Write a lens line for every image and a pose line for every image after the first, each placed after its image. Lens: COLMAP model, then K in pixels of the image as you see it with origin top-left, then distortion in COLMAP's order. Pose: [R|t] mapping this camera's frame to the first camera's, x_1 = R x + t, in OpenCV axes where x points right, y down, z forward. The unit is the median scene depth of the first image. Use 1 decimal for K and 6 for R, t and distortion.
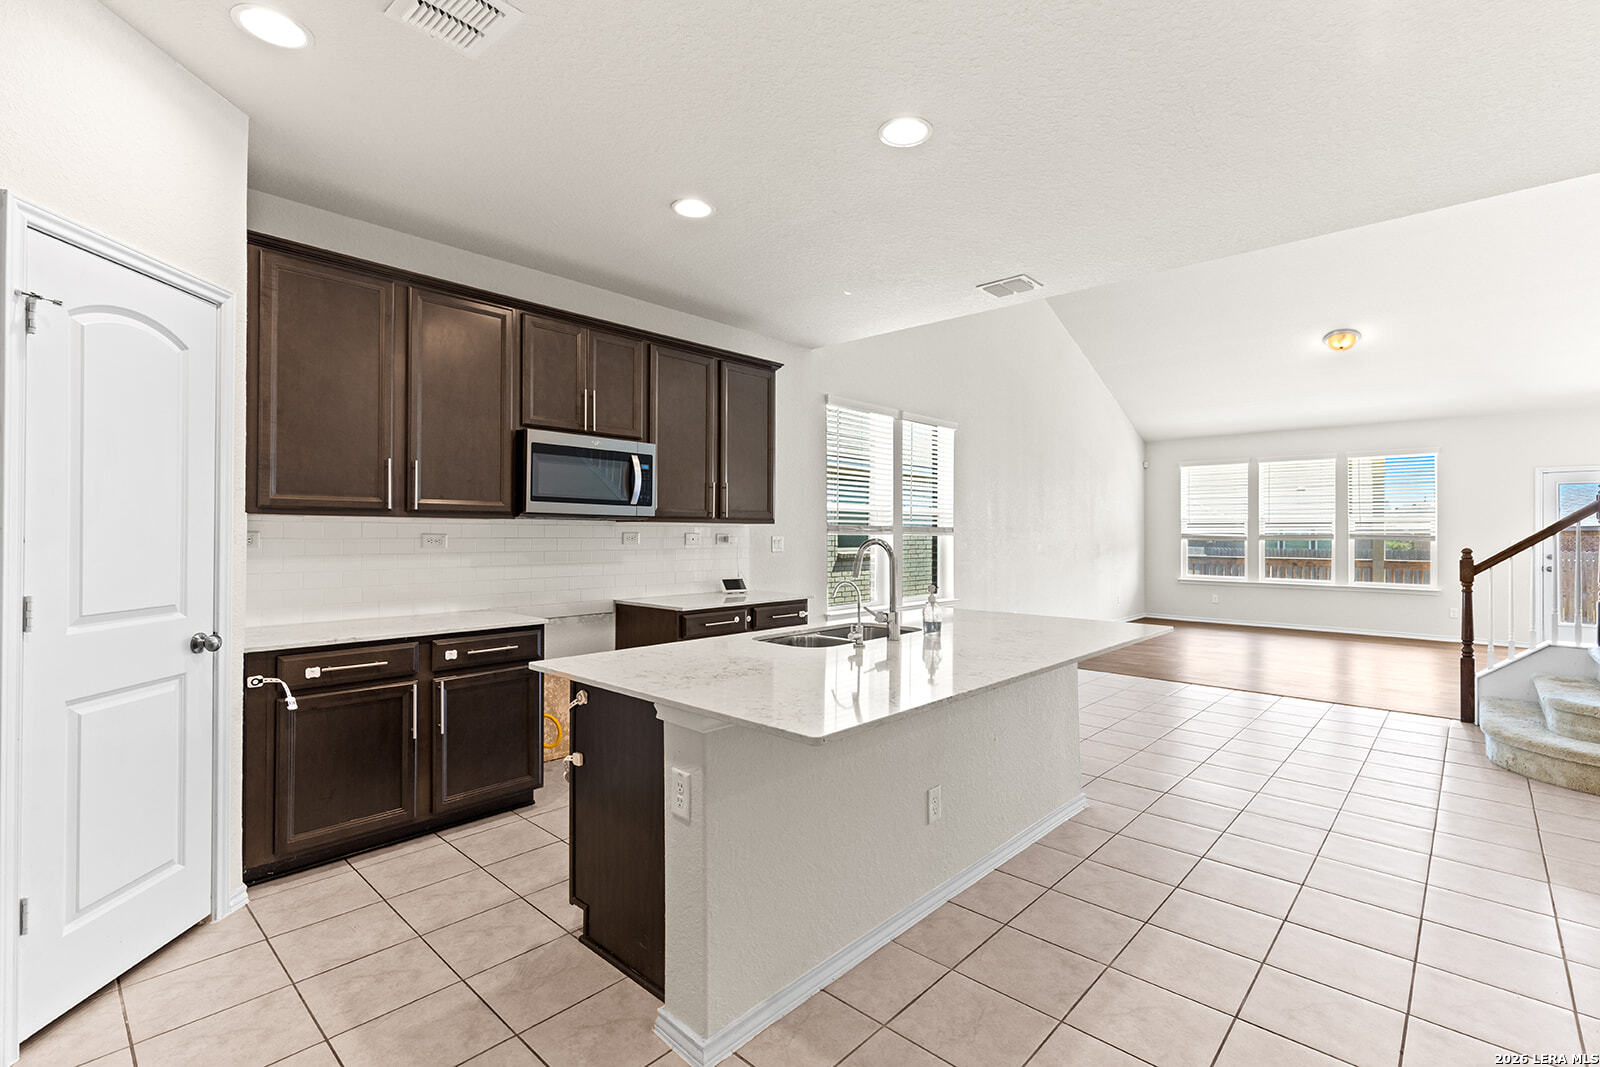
lens RADIAL K [[723.9, 0, 796.6], [0, 723.9, 533.4], [0, 0, 1]] dist [0.001433, 0.001206]
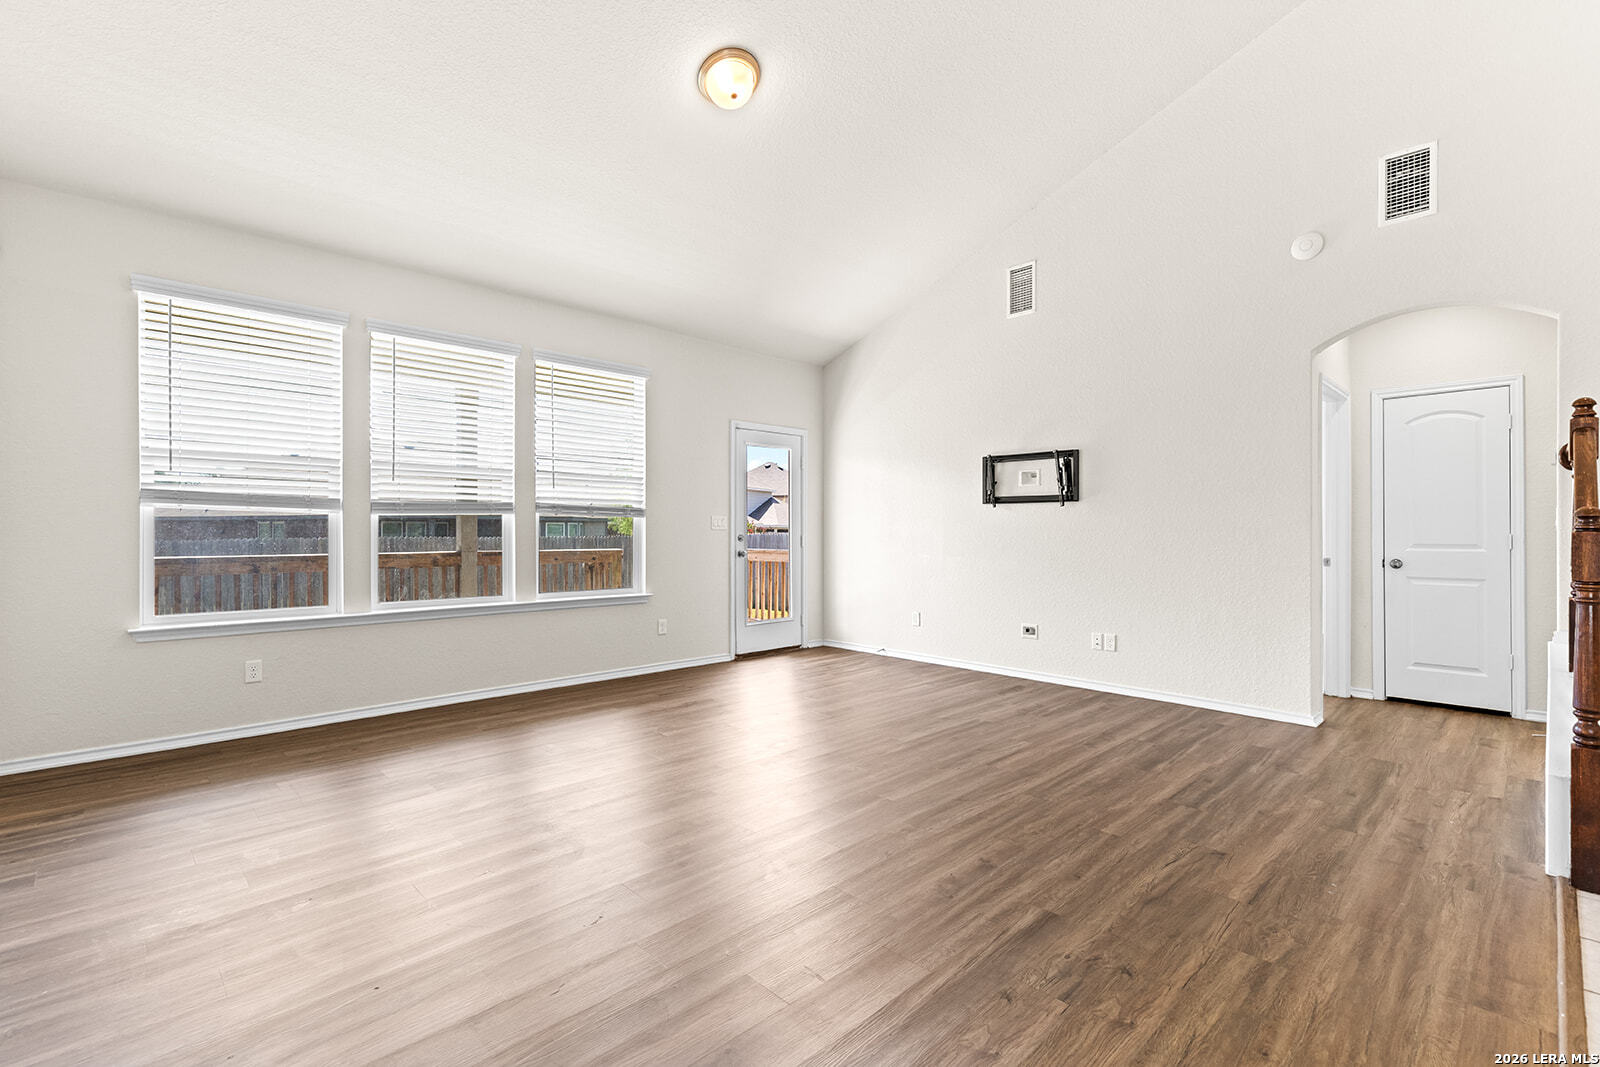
lens RADIAL K [[723.9, 0, 799.1], [0, 723.9, 521.9], [0, 0, 1]] dist [0.001433, 0.001206]
pose [[0.049672, 0.009523, 0.998720, 0.263927], [-0.012031, 0.999888, -0.008936, 0.016318], [-0.998693, -0.011572, 0.049781, 0.829864]]
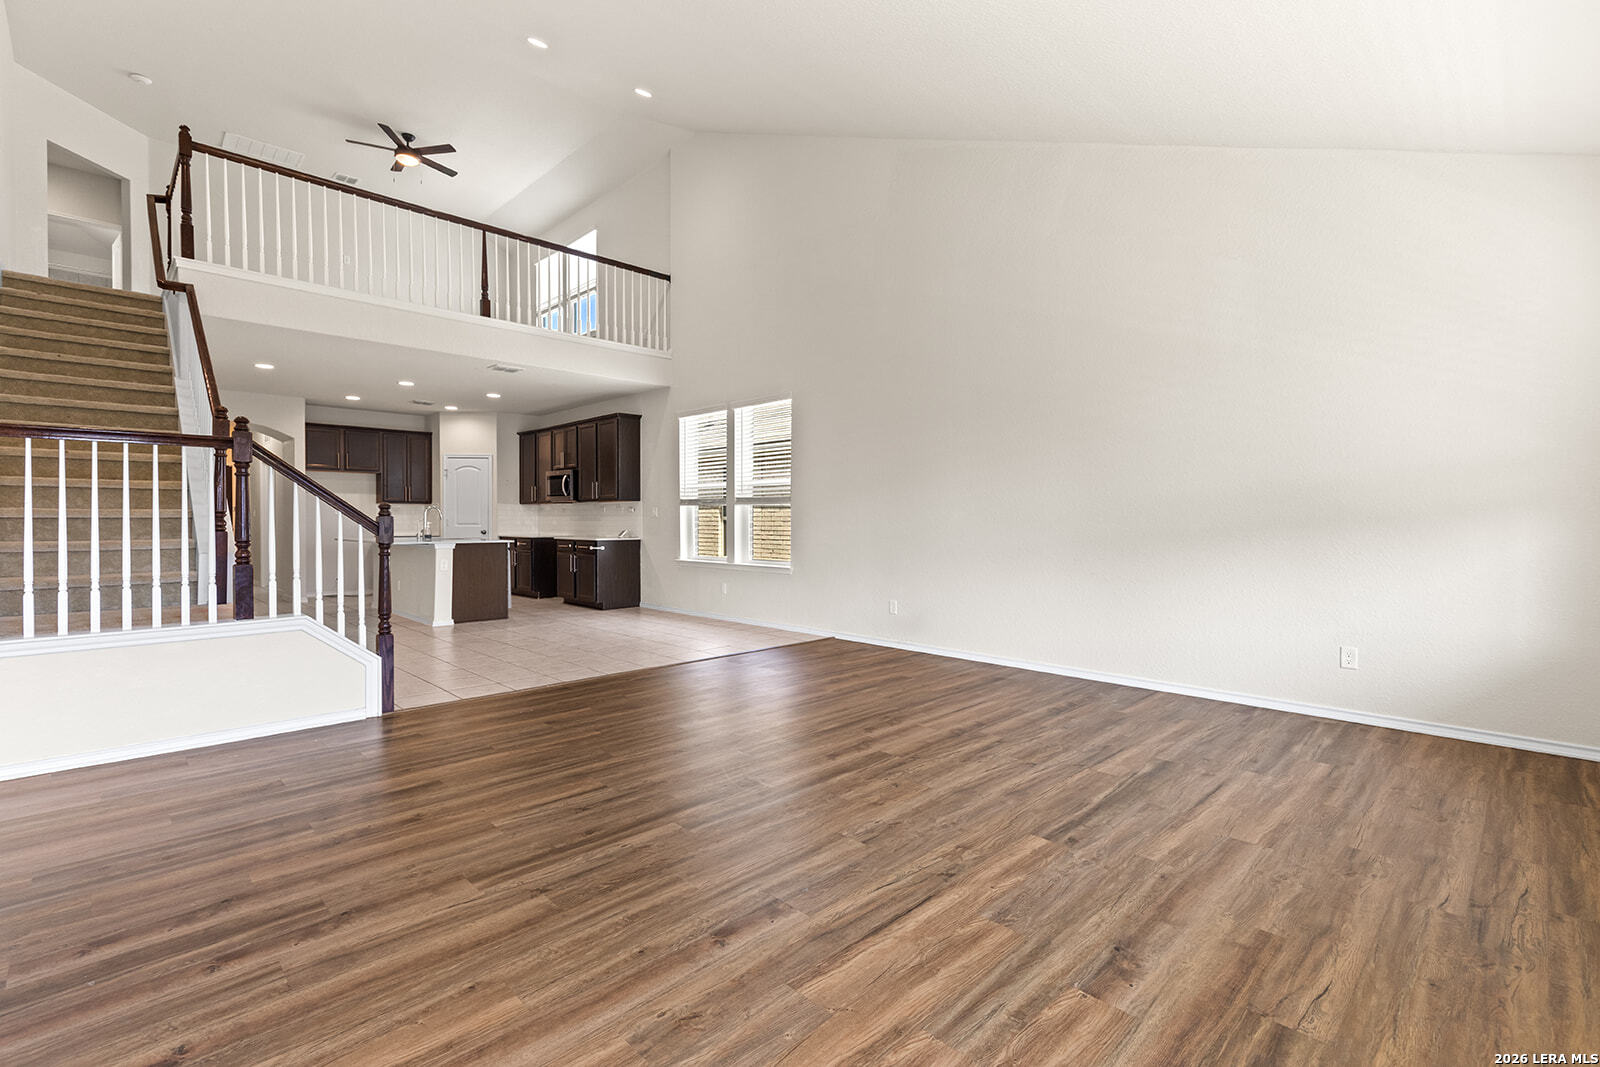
lens RADIAL K [[723.9, 0, 811.8], [0, 723.9, 533.9], [0, 0, 1]] dist [0.001433, 0.001206]
pose [[-0.038776, 0.023746, -0.998966, 1.036659], [0.012055, 0.999656, 0.023294, 0.019120], [0.999175, -0.011139, -0.039049, 0.857646]]
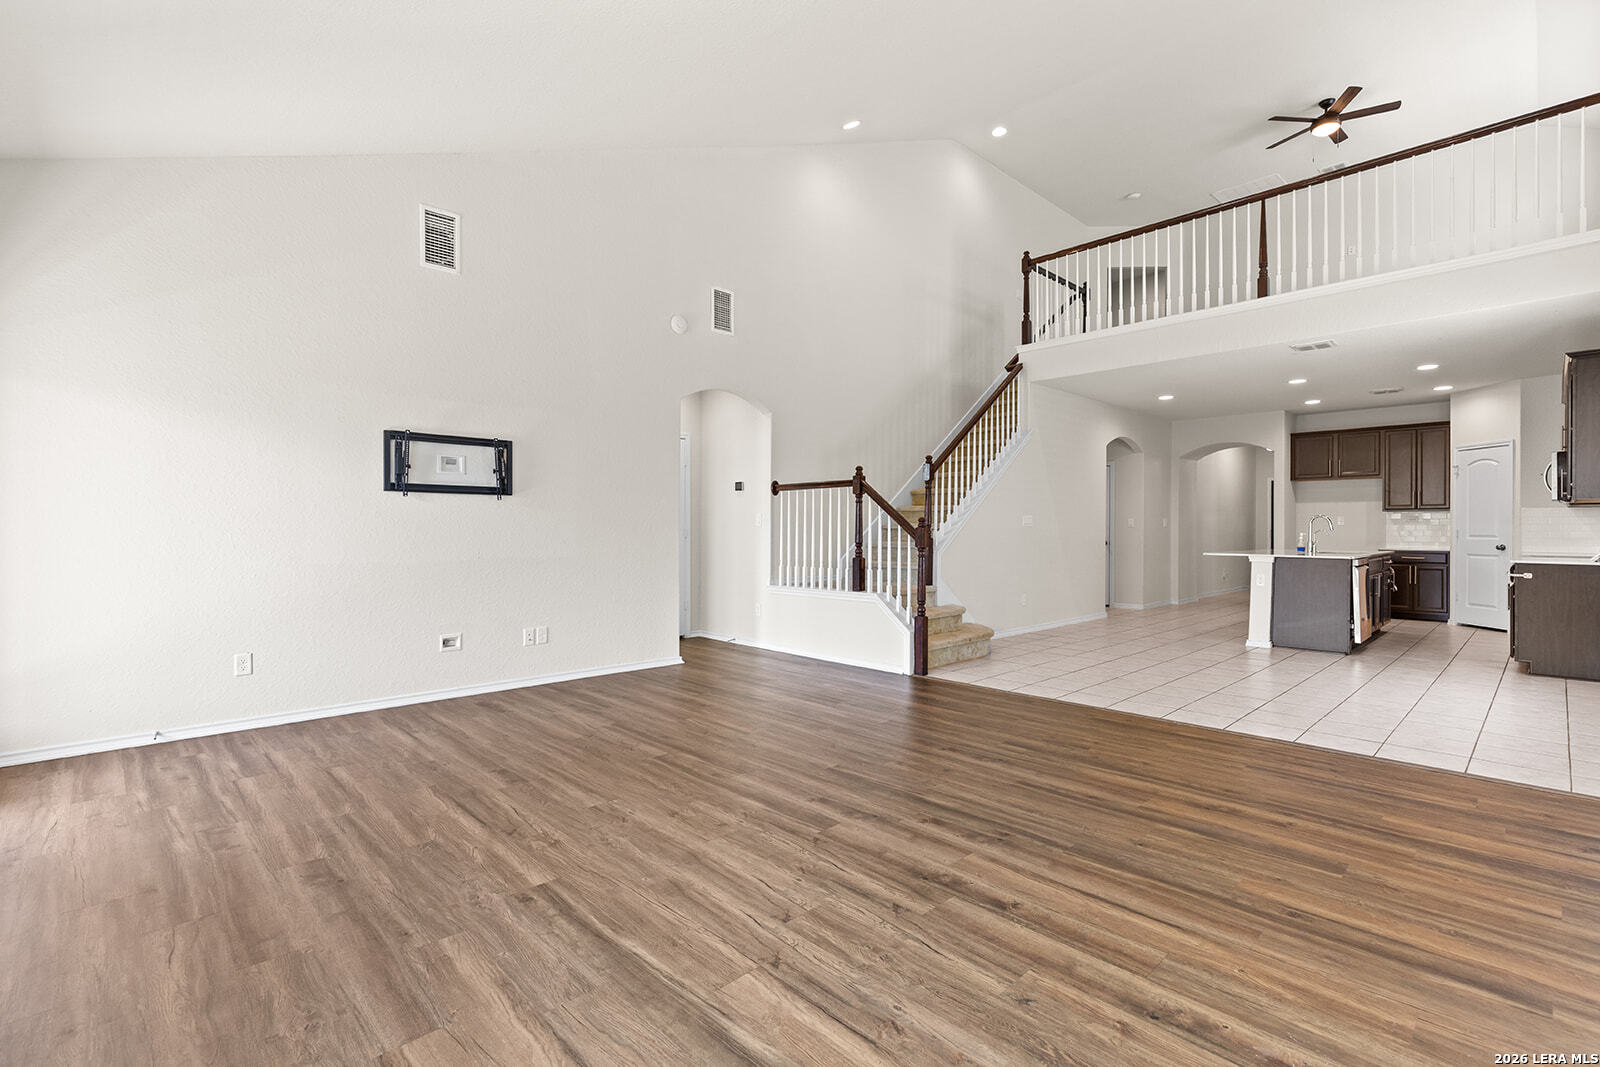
lens RADIAL K [[723.9, 0, 803.7], [0, 723.9, 529.6], [0, 0, 1]] dist [0.001433, 0.001206]
pose [[-0.998949, -0.000062, 0.045834, 0.628628], [-0.000504, 0.999954, -0.009628, 0.024126], [-0.045831, -0.009641, -0.998903, 1.205083]]
